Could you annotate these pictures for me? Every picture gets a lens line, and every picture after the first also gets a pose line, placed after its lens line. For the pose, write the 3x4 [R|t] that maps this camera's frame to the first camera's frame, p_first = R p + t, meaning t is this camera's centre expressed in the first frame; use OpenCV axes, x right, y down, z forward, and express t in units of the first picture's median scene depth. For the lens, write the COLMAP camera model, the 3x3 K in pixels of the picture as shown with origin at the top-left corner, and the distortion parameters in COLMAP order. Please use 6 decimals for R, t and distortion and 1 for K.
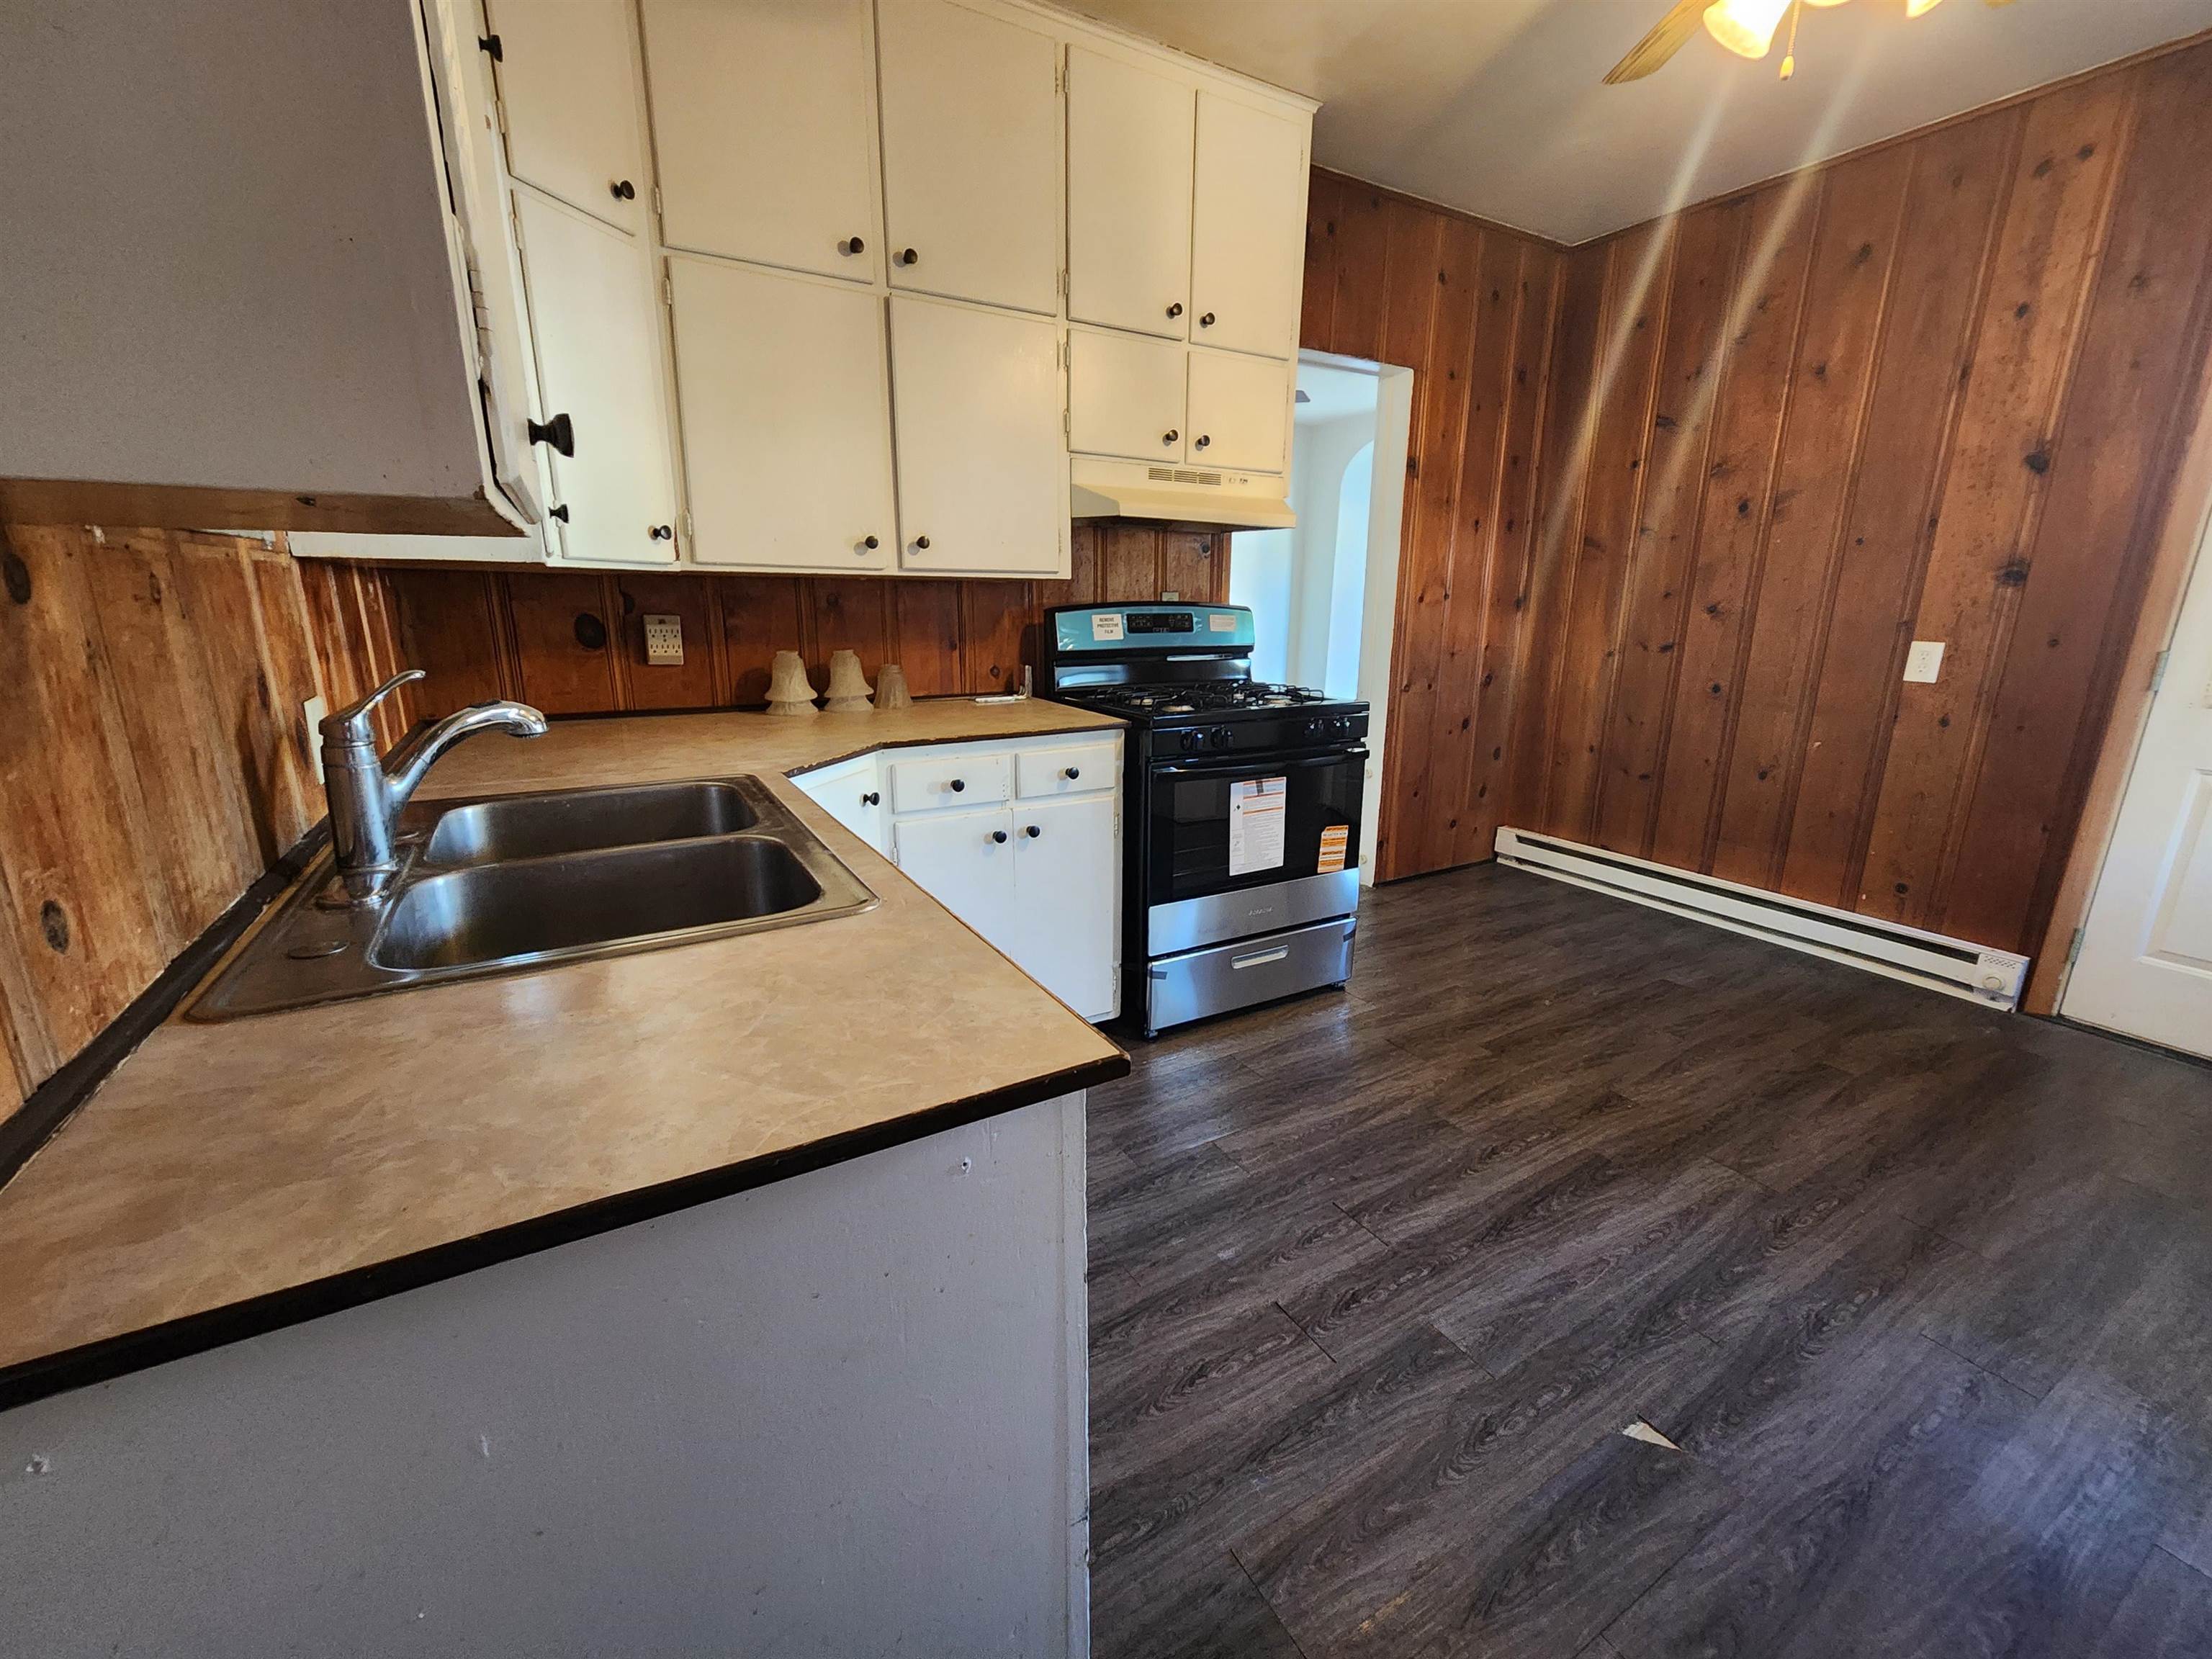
lens RADIAL K [[921.0, 0, 1124.6], [0, 921.0, 827.4], [0, 0, 1]] dist [-0.001977, 0.002272]
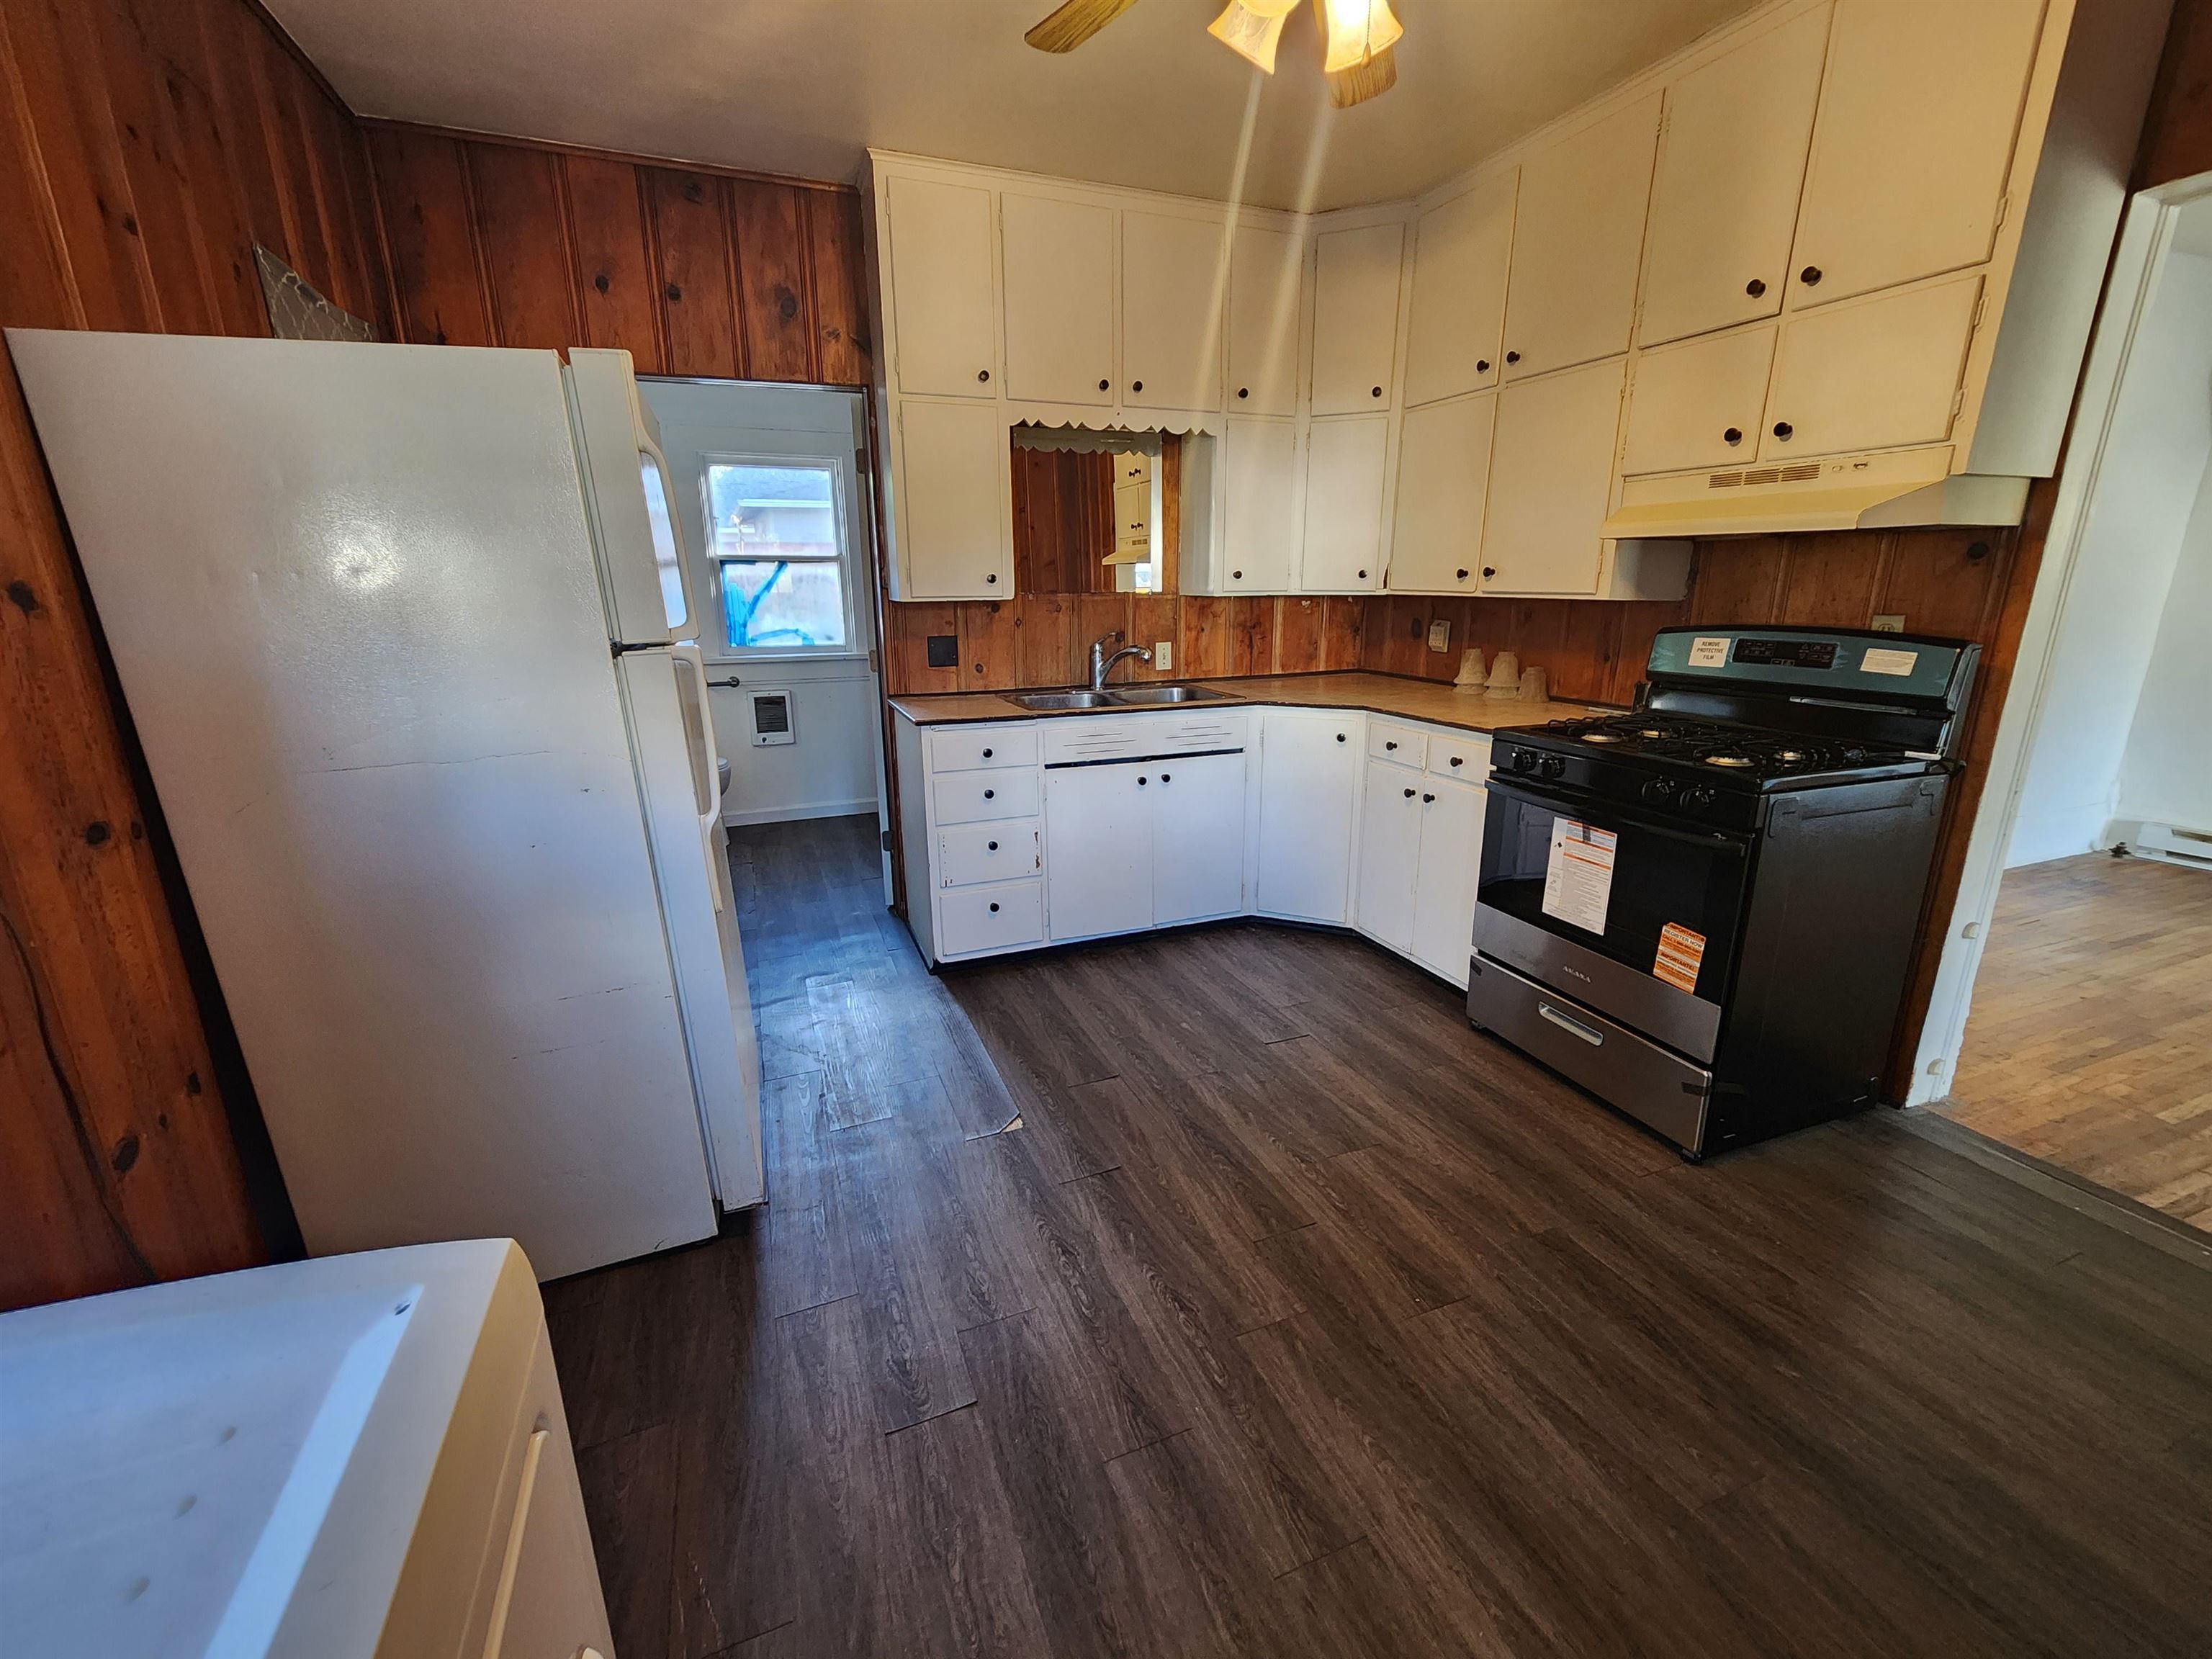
lens RADIAL K [[921.0, 0, 1113.3], [0, 921.0, 828.7], [0, 0, 1]] dist [-0.001977, 0.002272]
pose [[-0.160579, 0.252465, -0.954189, 1.080192], [-0.236552, 0.928716, 0.285535, -0.196140], [0.958258, 0.271566, -0.089411, 0.633849]]
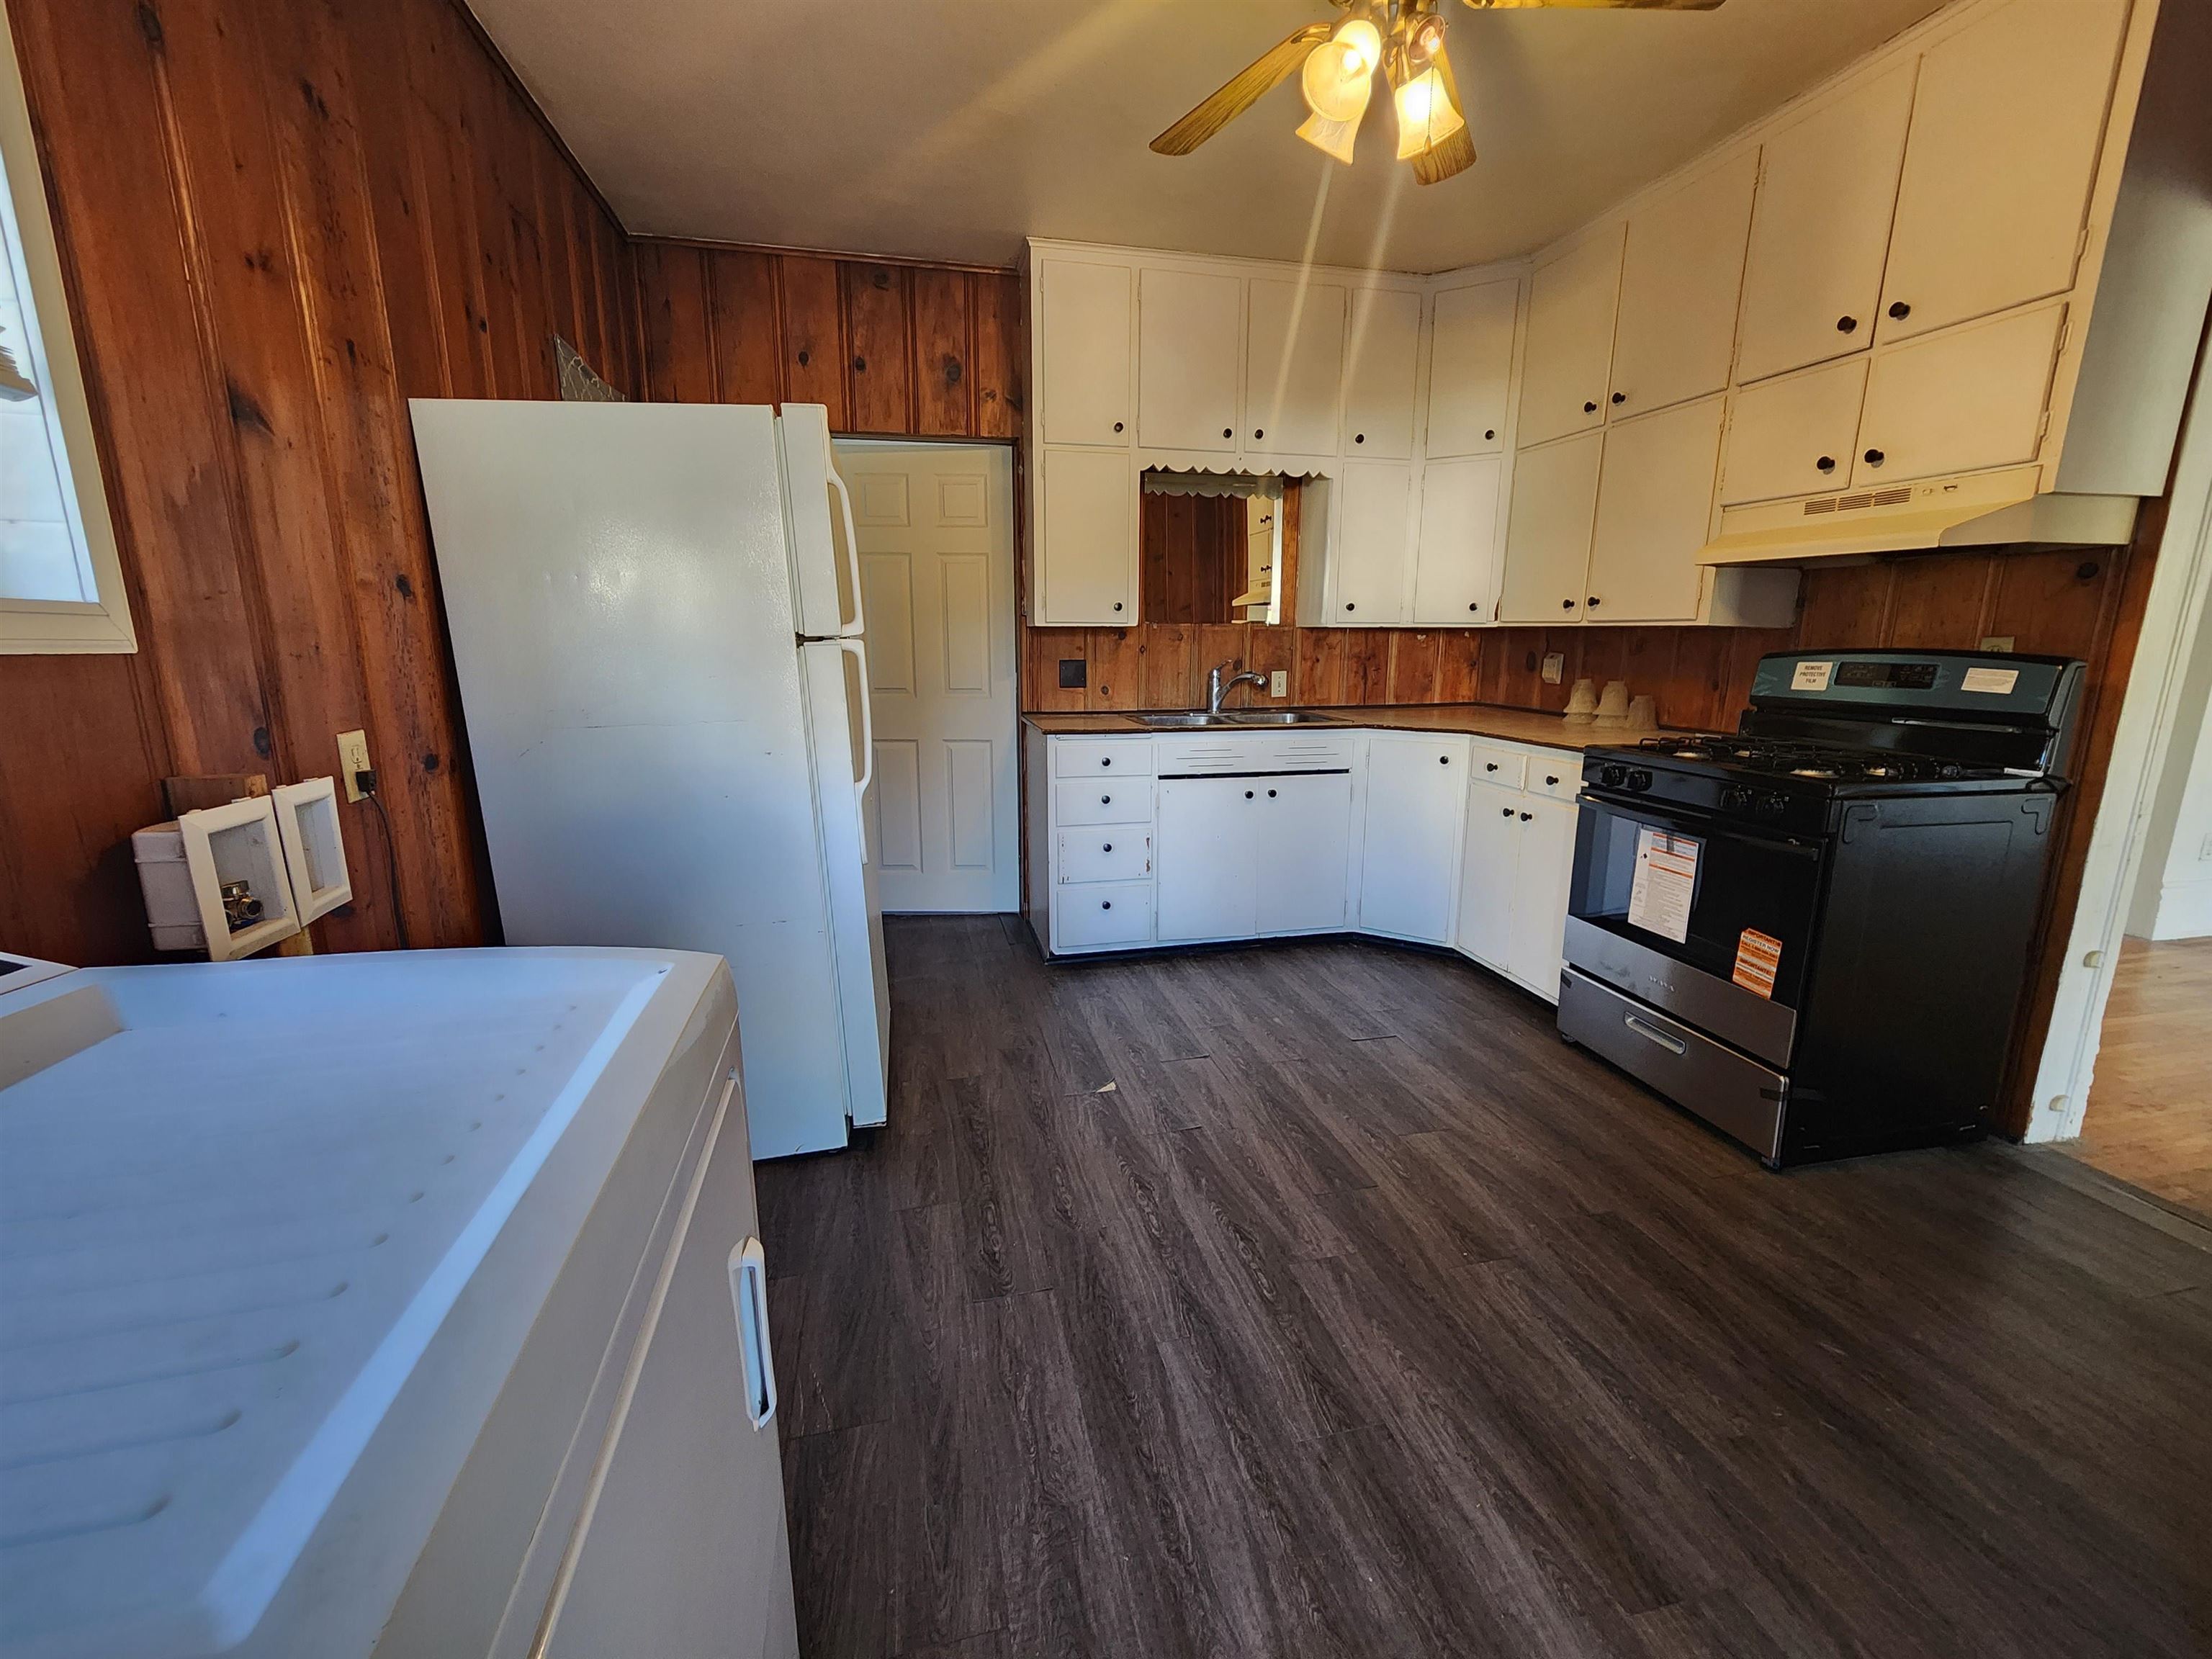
lens RADIAL K [[921.0, 0, 1120.1], [0, 921.0, 828.5], [0, 0, 1]] dist [-0.001977, 0.002272]
pose [[-0.302237, 0.190110, -0.934083, 1.178862], [-0.237770, 0.933902, 0.267007, -0.174479], [0.923102, 0.302796, -0.237058, 0.701814]]
